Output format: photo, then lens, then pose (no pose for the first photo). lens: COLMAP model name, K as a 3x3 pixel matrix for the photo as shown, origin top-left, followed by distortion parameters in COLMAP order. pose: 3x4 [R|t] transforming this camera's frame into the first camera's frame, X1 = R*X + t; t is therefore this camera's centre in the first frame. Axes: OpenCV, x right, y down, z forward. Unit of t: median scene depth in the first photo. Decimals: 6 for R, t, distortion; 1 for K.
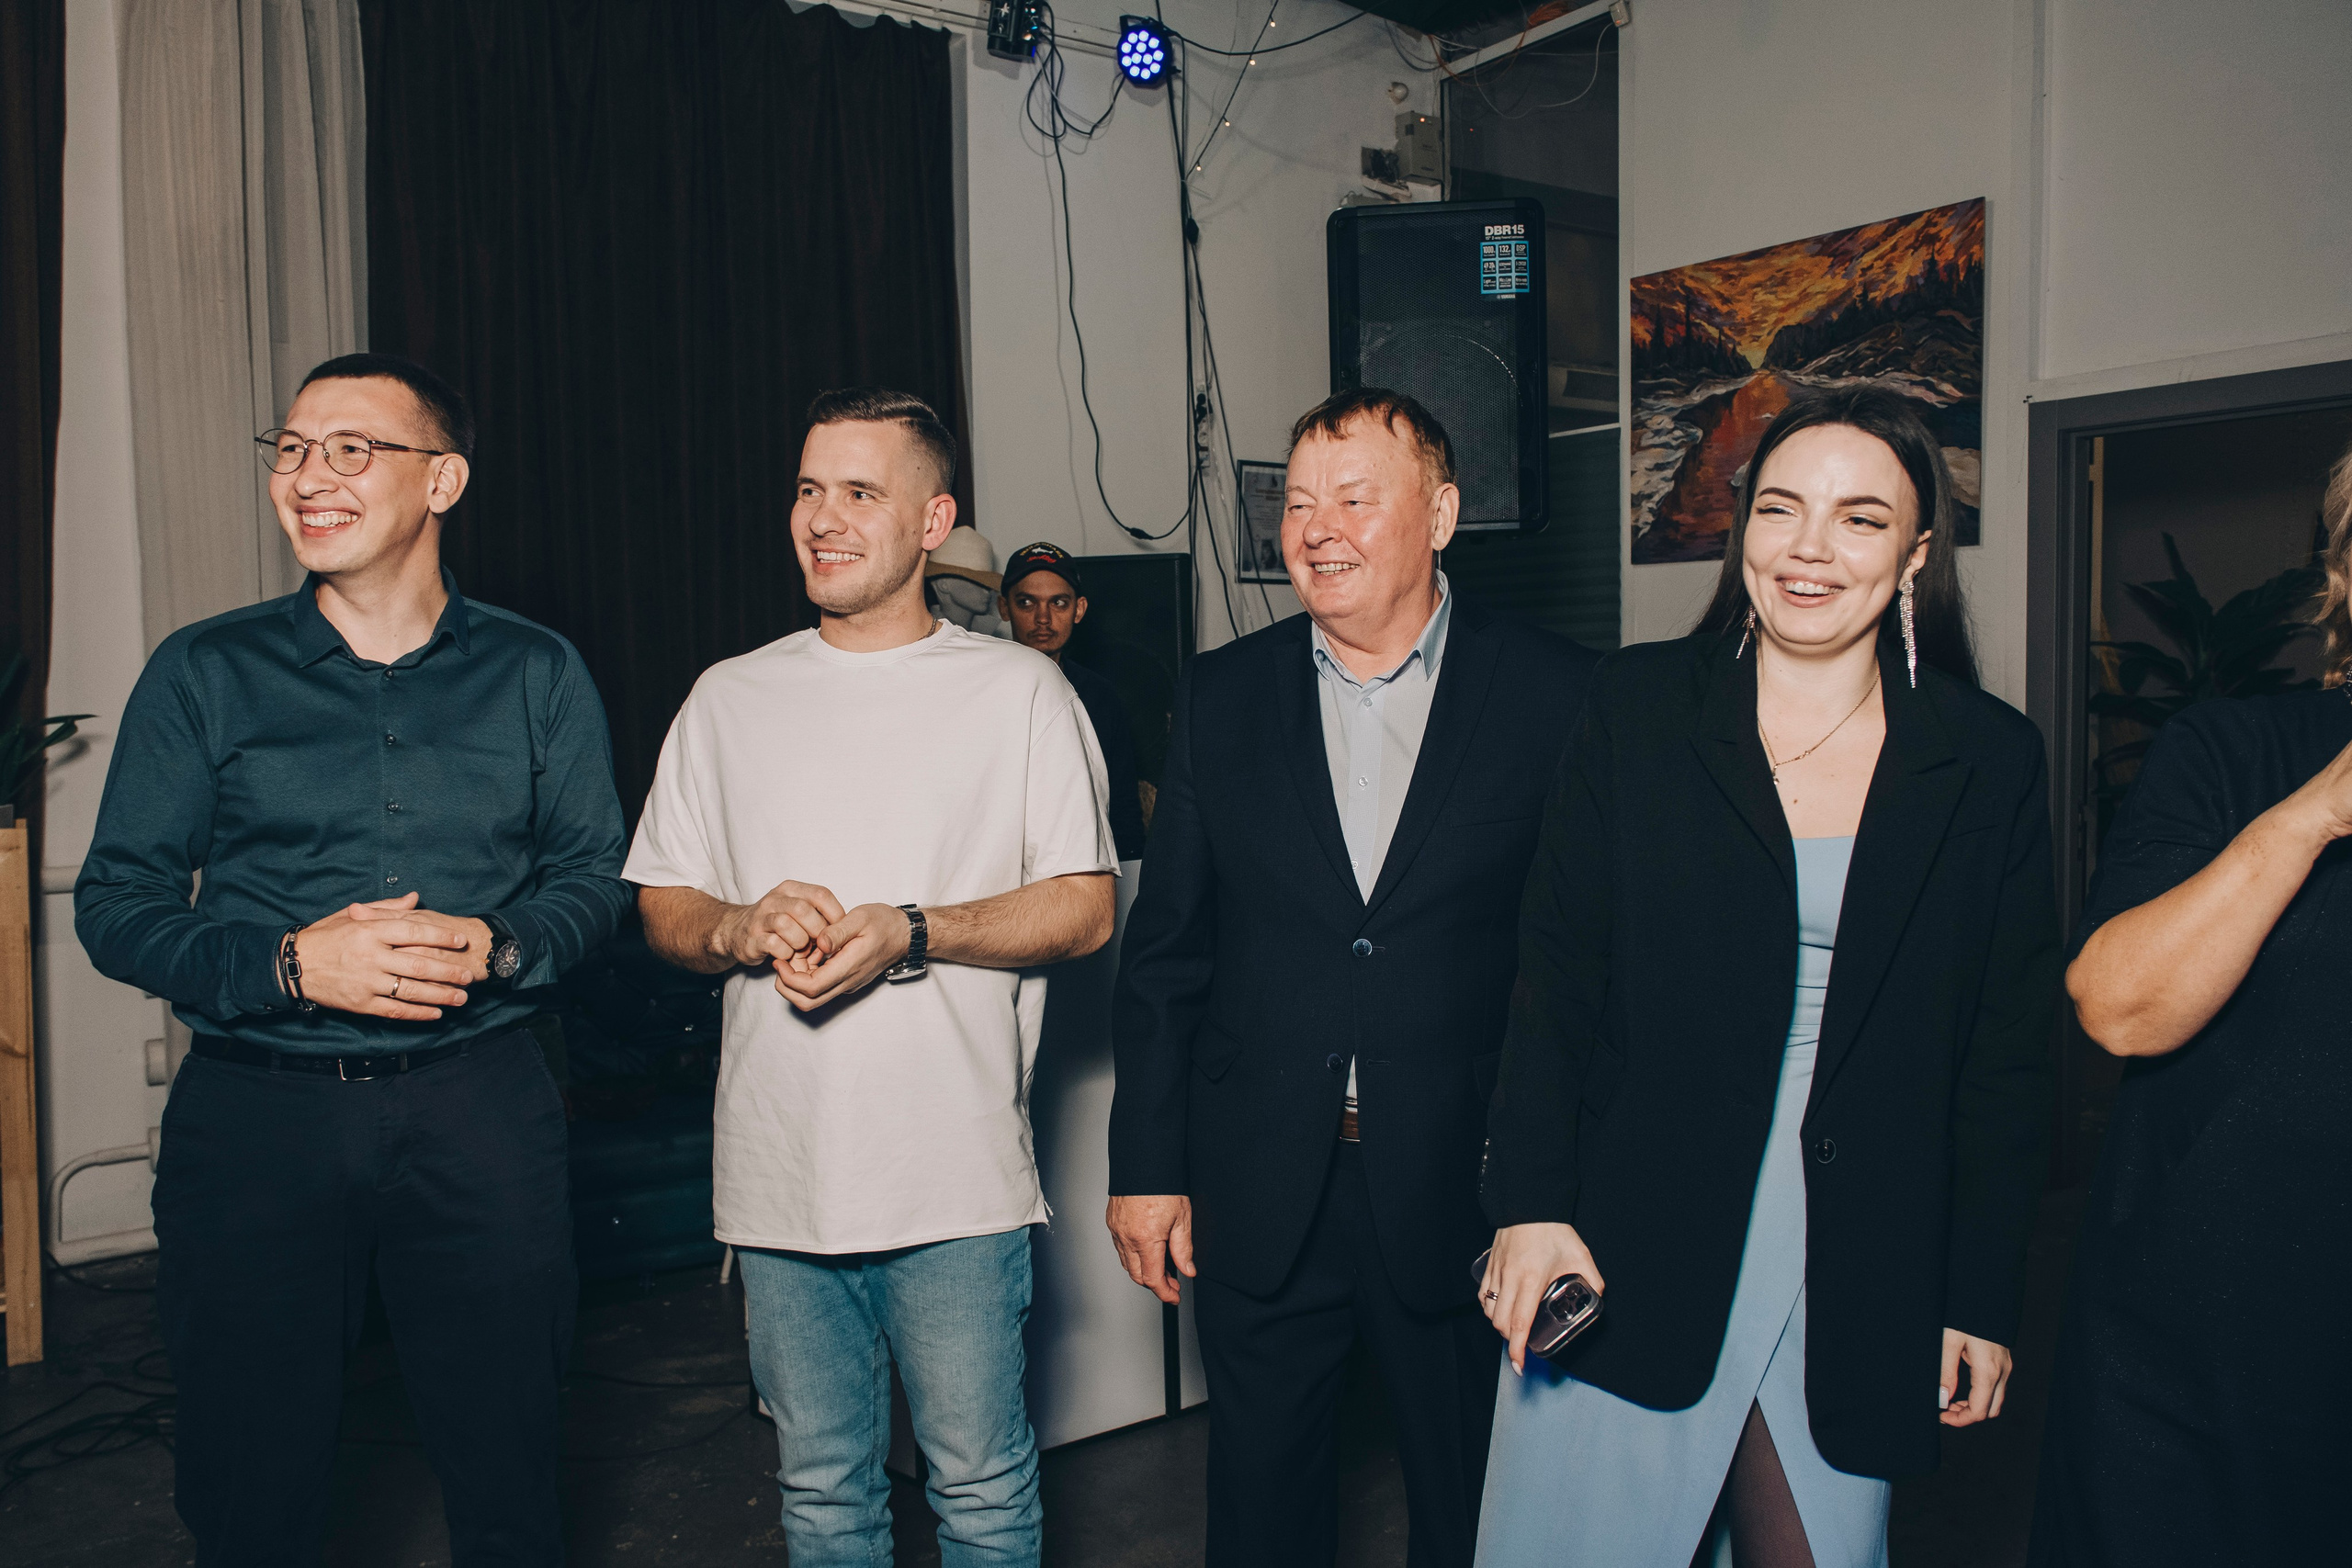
lens RADIAL K [[1961.5, 0, 1176.0], [0, 1961.5, 784.0], [0, 0, 1]] dist [-0.001487, 0.000649]
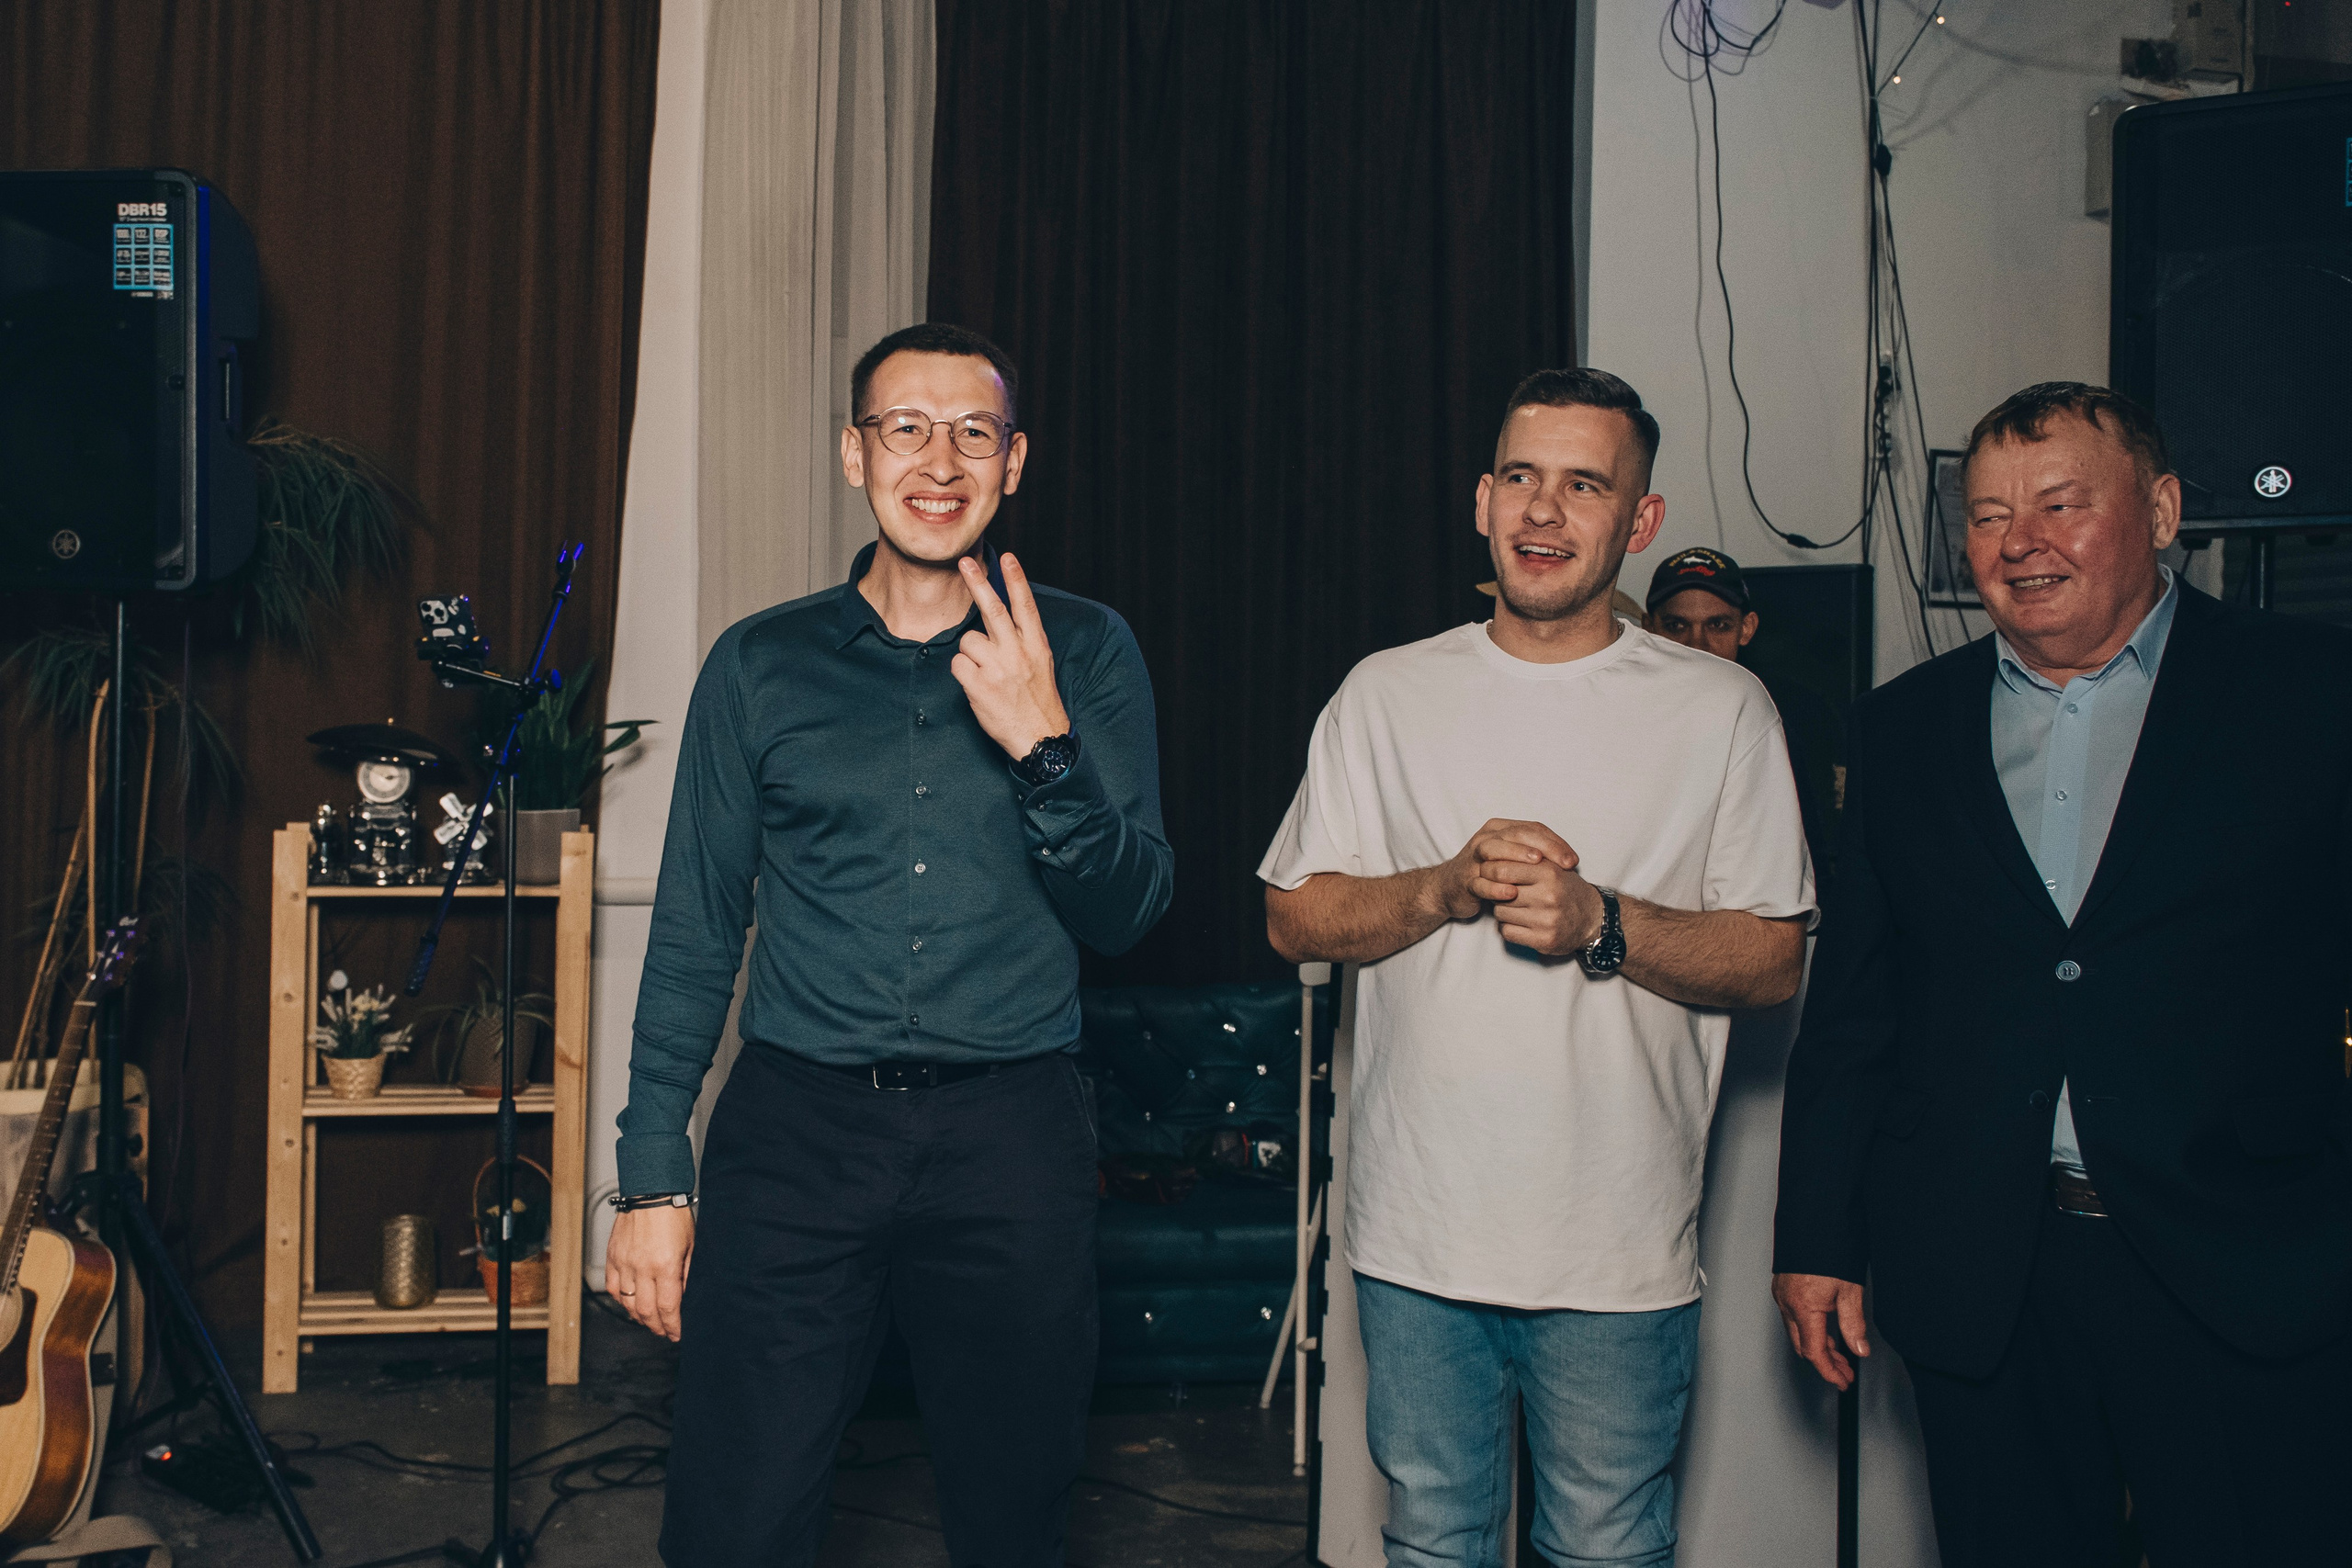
lens RADIAL K [[1892.4, 0, 1181.1], [0, 1892.4, 672.7], [0, 0, 1]] dist [0.000666, -0.000291]
pose [[0.938030, 0.029508, -0.345295, 0.013313], [-0.049883, 0.997489, -0.050271, -0.024561], [0.342945, 0.064380, 0.937147, 0.208166]]
